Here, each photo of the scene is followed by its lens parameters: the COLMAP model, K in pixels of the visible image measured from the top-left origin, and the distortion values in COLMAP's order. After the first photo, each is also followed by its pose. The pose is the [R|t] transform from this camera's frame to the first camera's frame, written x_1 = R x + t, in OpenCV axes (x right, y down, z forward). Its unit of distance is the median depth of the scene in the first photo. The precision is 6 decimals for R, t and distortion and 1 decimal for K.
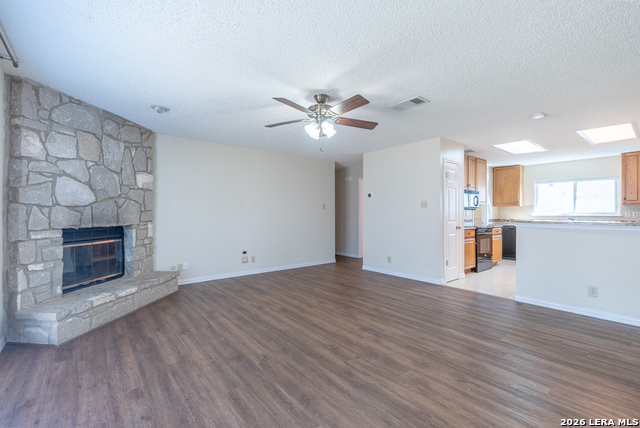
lens RADIAL K [[279.5, 0, 319.1], [0, 279.5, 215.0], [0, 0, 1]] dist [0.006657, -0.002570]
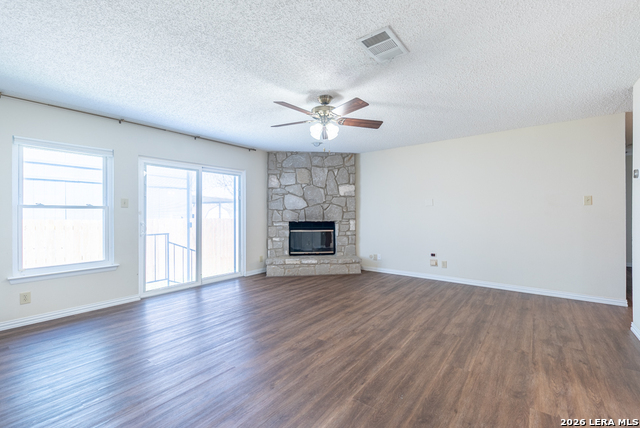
lens RADIAL K [[279.5, 0, 322.1], [0, 279.5, 213.8], [0, 0, 1]] dist [0.006657, -0.002570]
pose [[0.229523, 0.001955, -0.973301, 0.829810], [-0.001222, 0.999998, 0.001721, -0.006062], [0.973302, 0.000794, 0.229525, 0.638669]]
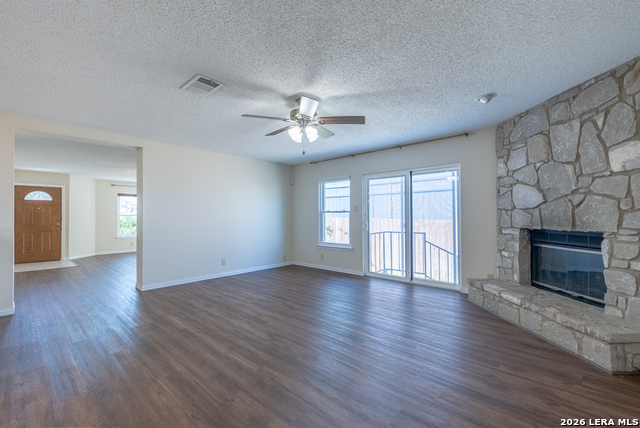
lens RADIAL K [[279.5, 0, 316.5], [0, 279.5, 214.9], [0, 0, 1]] dist [0.006657, -0.002570]
pose [[-0.990297, 0.003768, -0.138914, 0.086724], [0.003740, 0.999993, 0.000463, -0.008480], [0.138914, -0.000061, -0.990304, 1.684919]]
